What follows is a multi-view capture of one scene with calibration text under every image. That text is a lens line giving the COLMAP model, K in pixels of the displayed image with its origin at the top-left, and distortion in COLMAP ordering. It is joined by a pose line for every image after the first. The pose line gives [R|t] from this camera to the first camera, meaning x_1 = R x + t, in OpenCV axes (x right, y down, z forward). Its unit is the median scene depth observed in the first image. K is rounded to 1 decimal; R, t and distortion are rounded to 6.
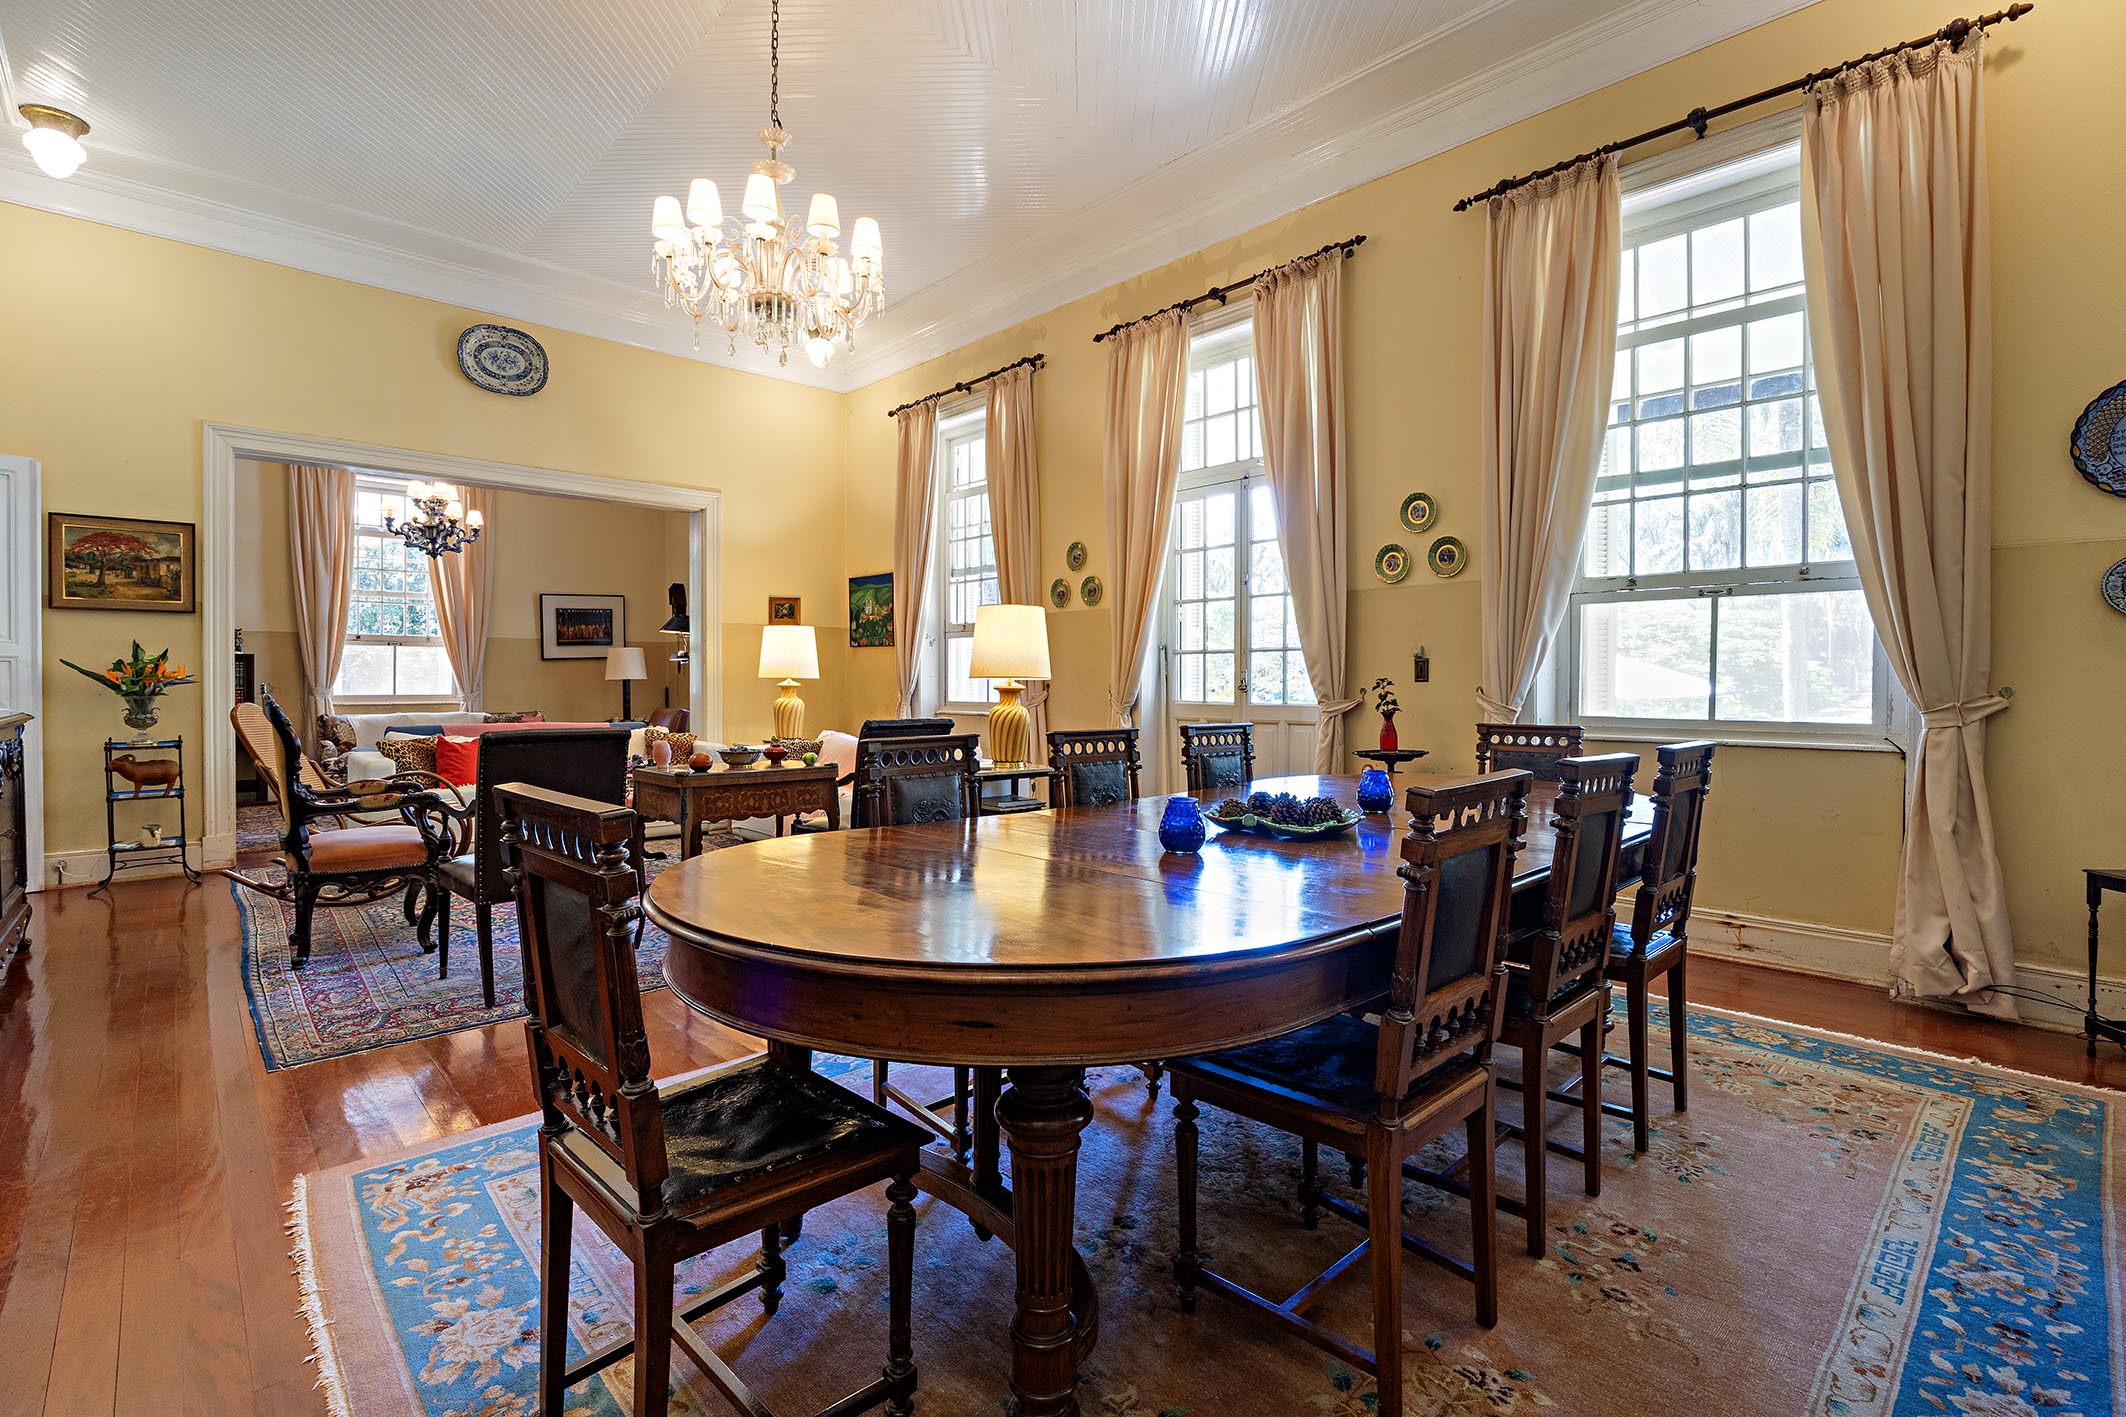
lens RADIAL K [[920.0, 0, 1072.7], [0, 920.0, 713.9], [0, 0, 1]] dist [-0.017753, 0.000593]
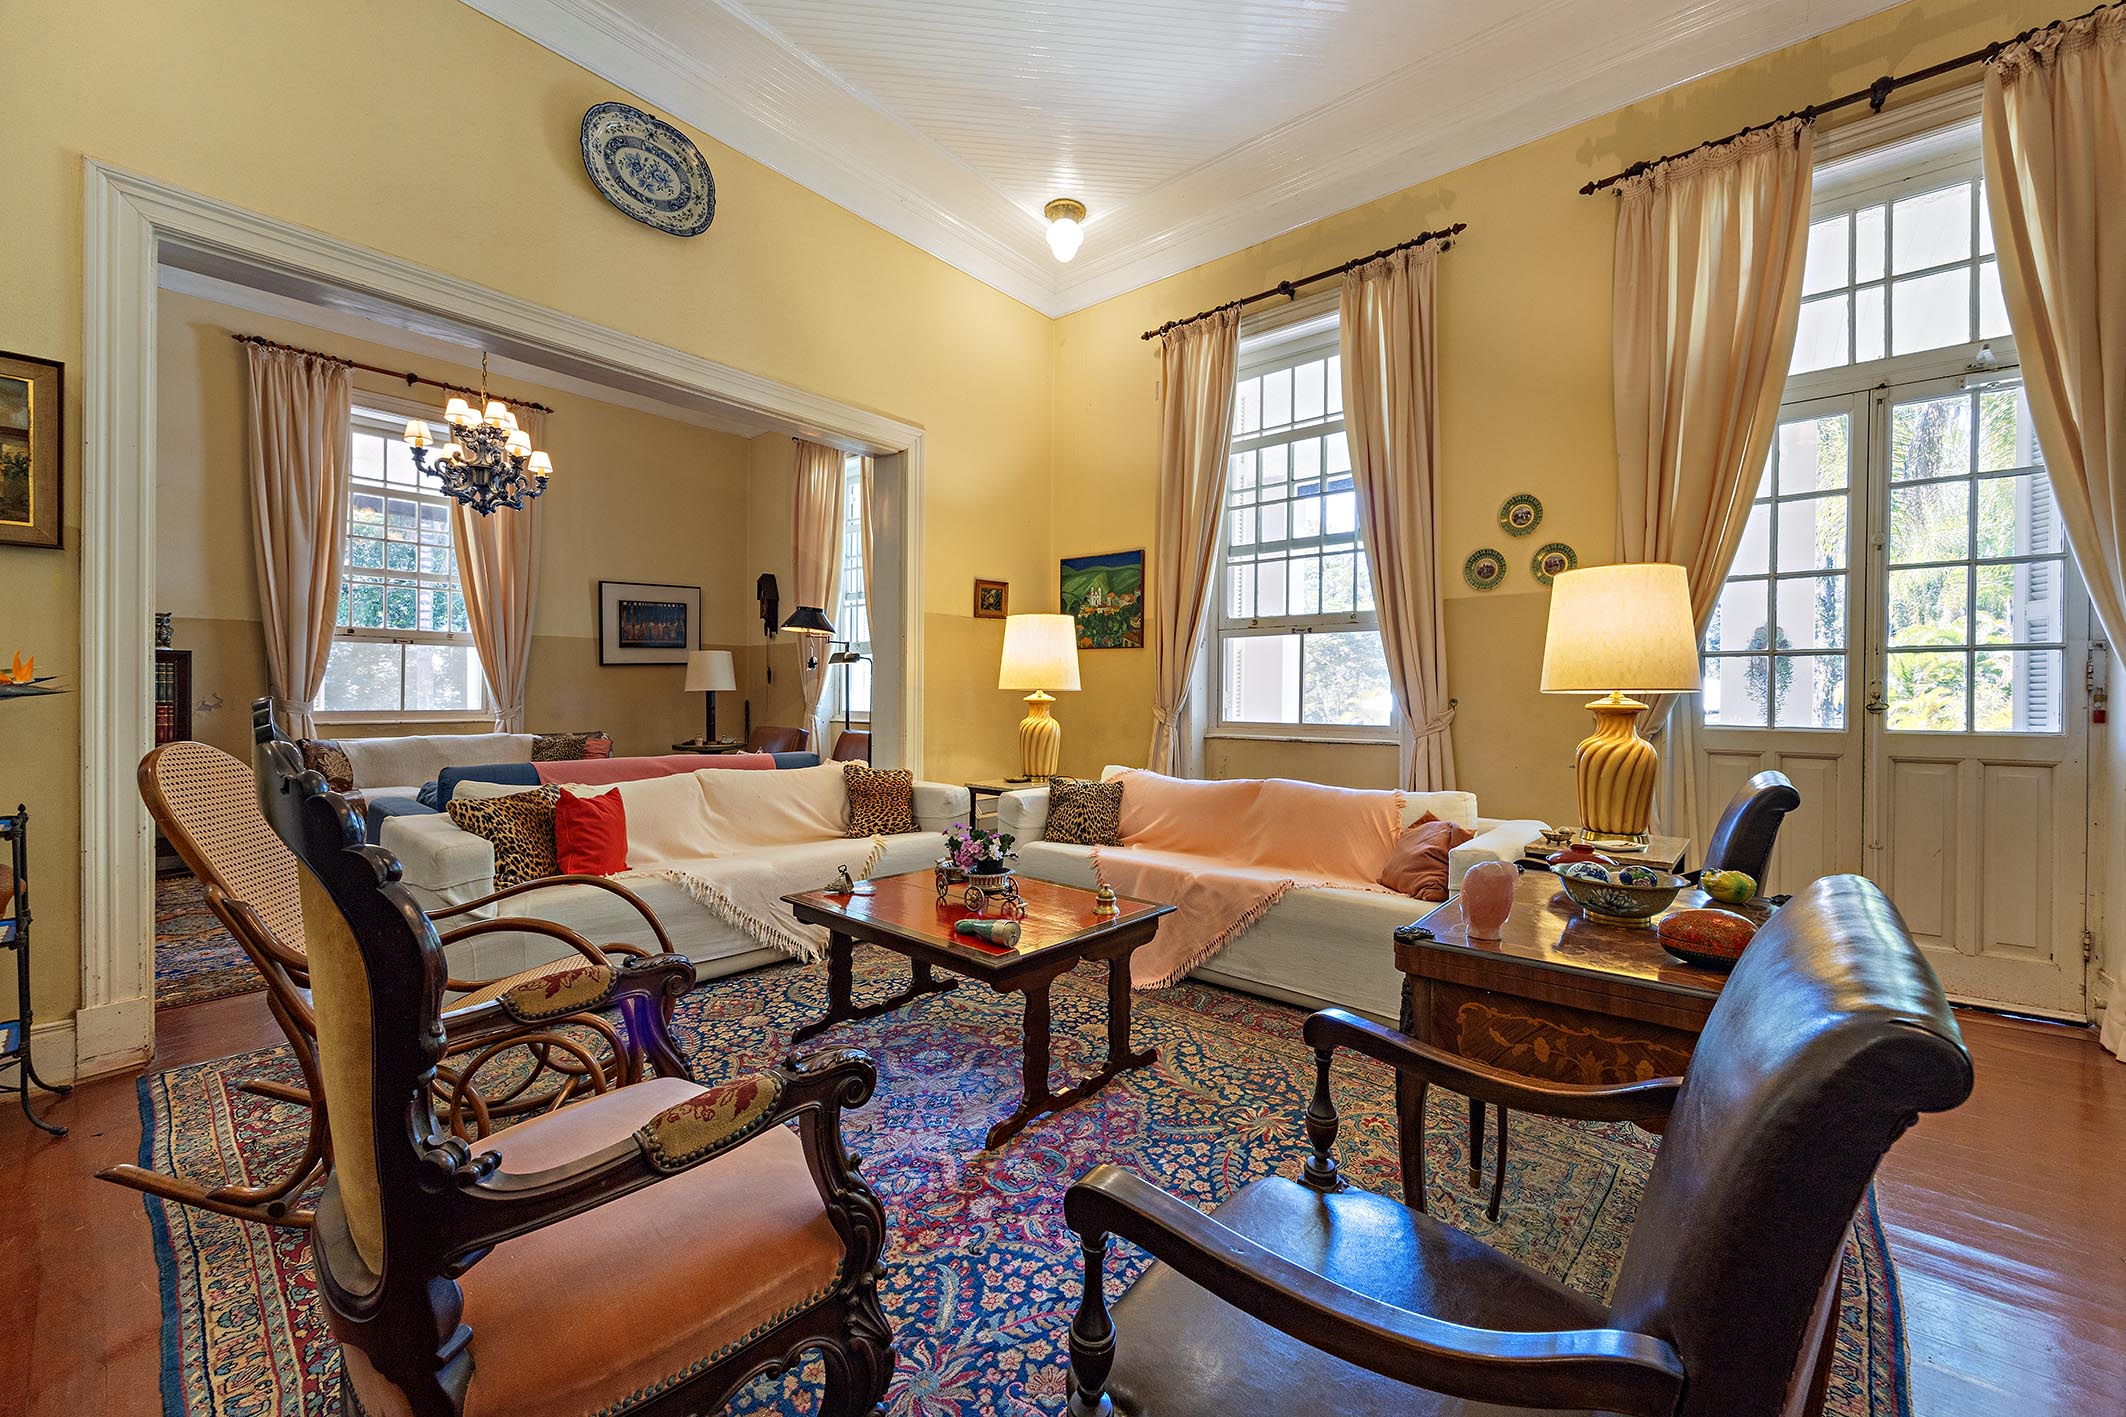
lens RADIAL K [[827.6, 0, 1090.2], [0, 827.6, 717.5], [0, 0, 1]] dist [-0.003061, -0.000449]
pose [[0.995082, 0.000230, 0.099052, -0.372407], [0.000423, 0.999978, -0.006569, -0.015087], [-0.099051, 0.006579, 0.995061, 0.405489]]
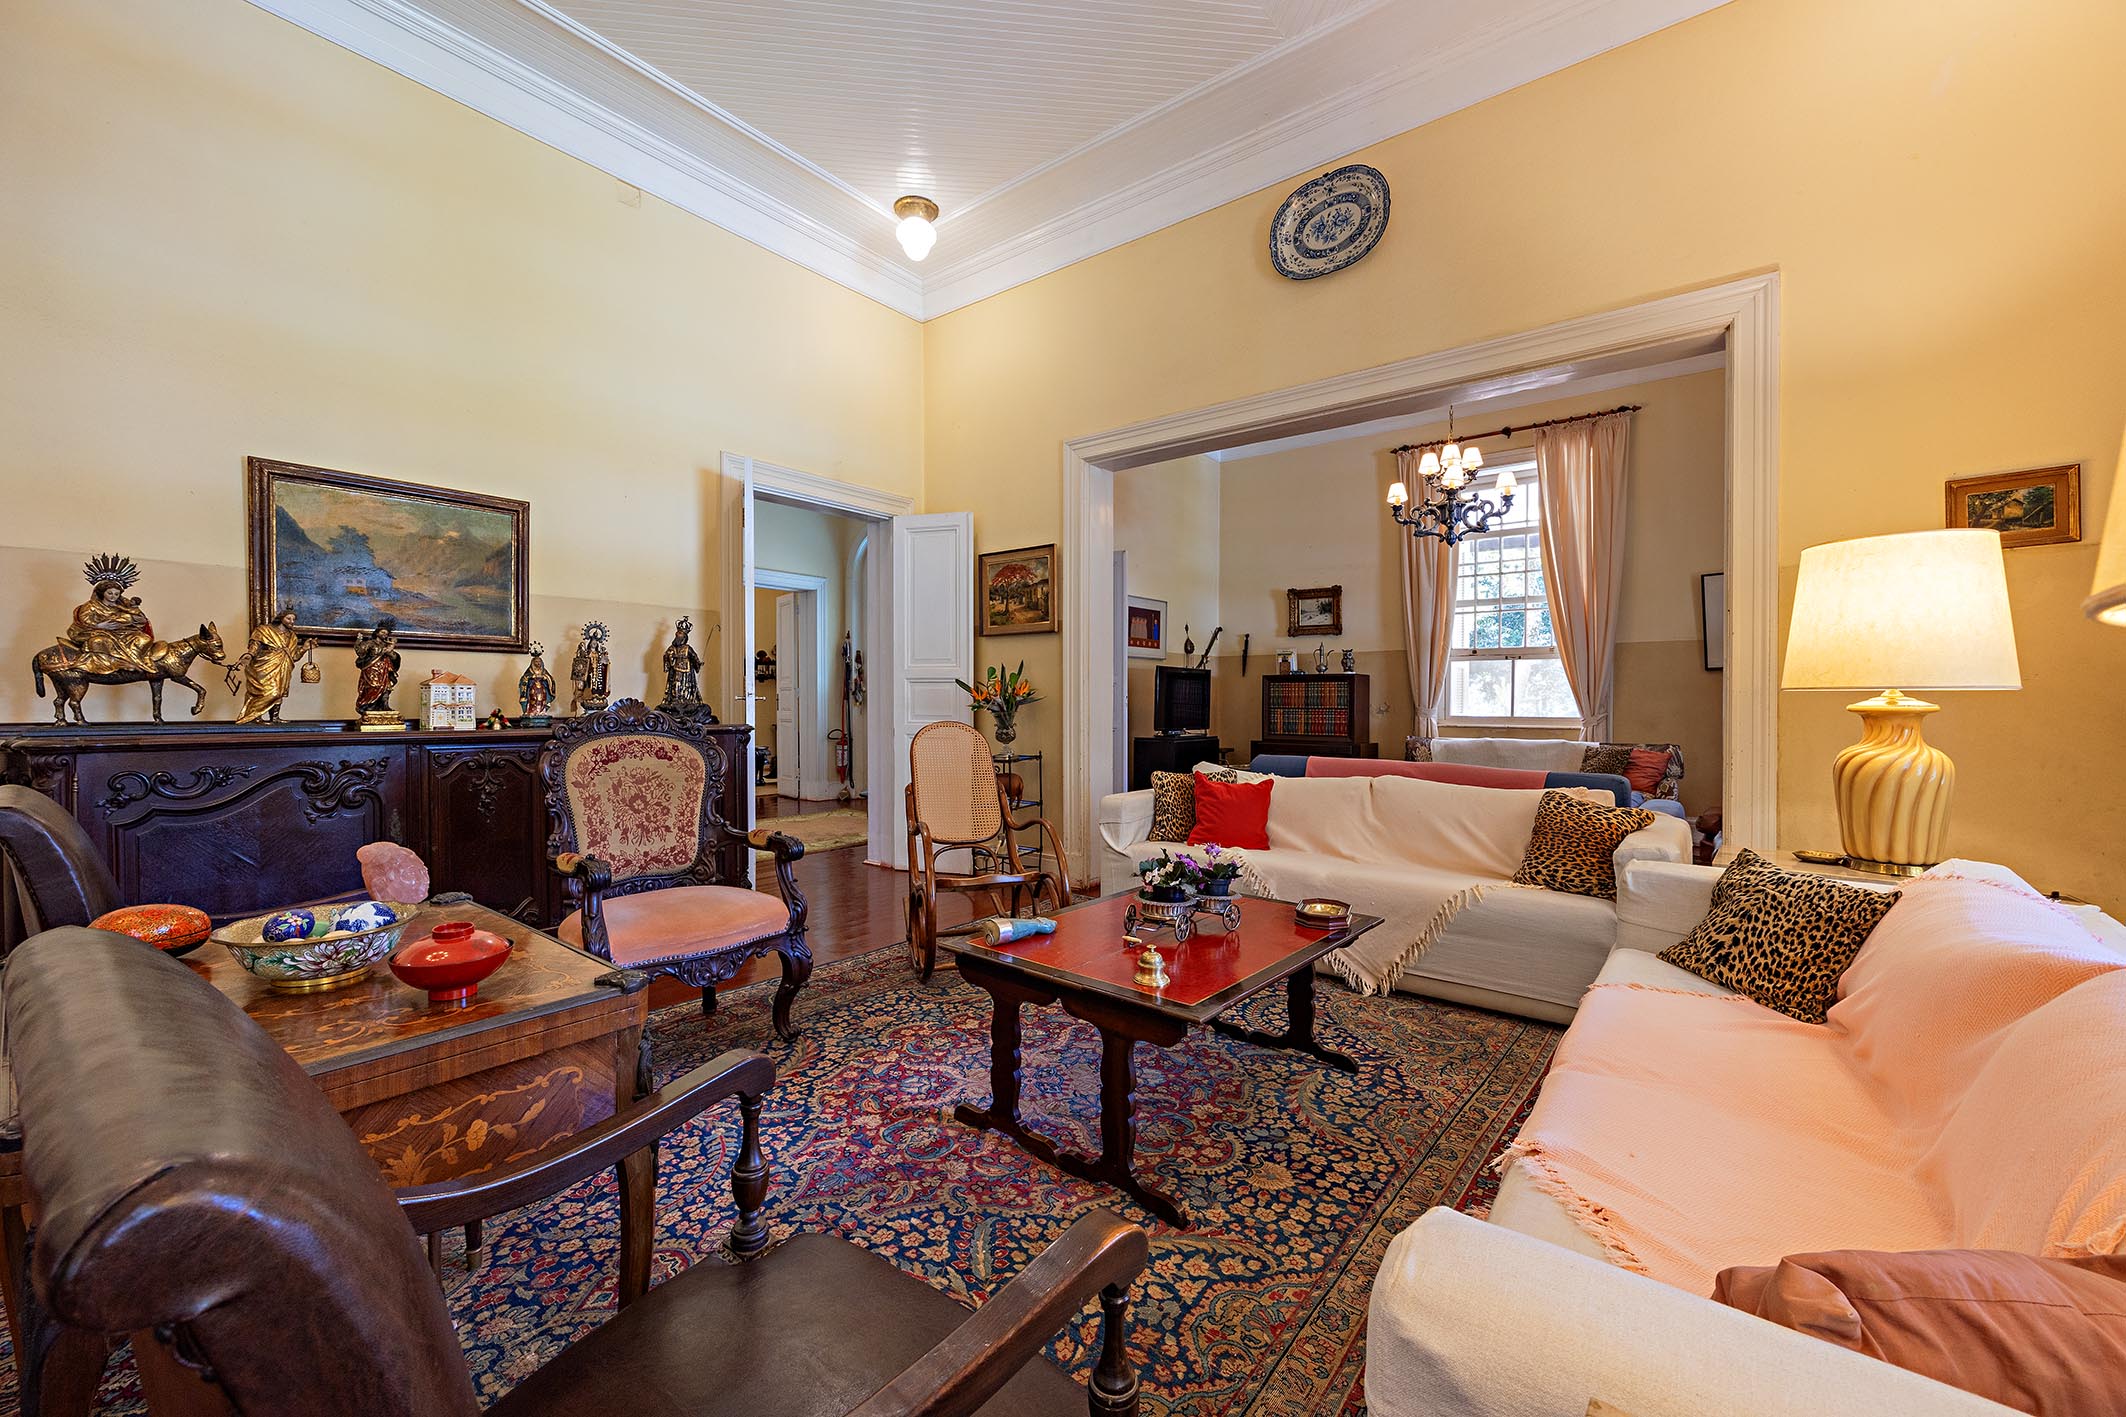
lens RADIAL K [[827.6, 0, 1090.2], [0, 827.6, 717.5], [0, 0, 1]] dist [-0.003061, -0.000449]
pose [[0.128362, 0.018634, -0.991552, -0.031086], [-0.037773, 0.999190, 0.013888, -0.023528], [0.991008, 0.035671, 0.128962, 0.736240]]
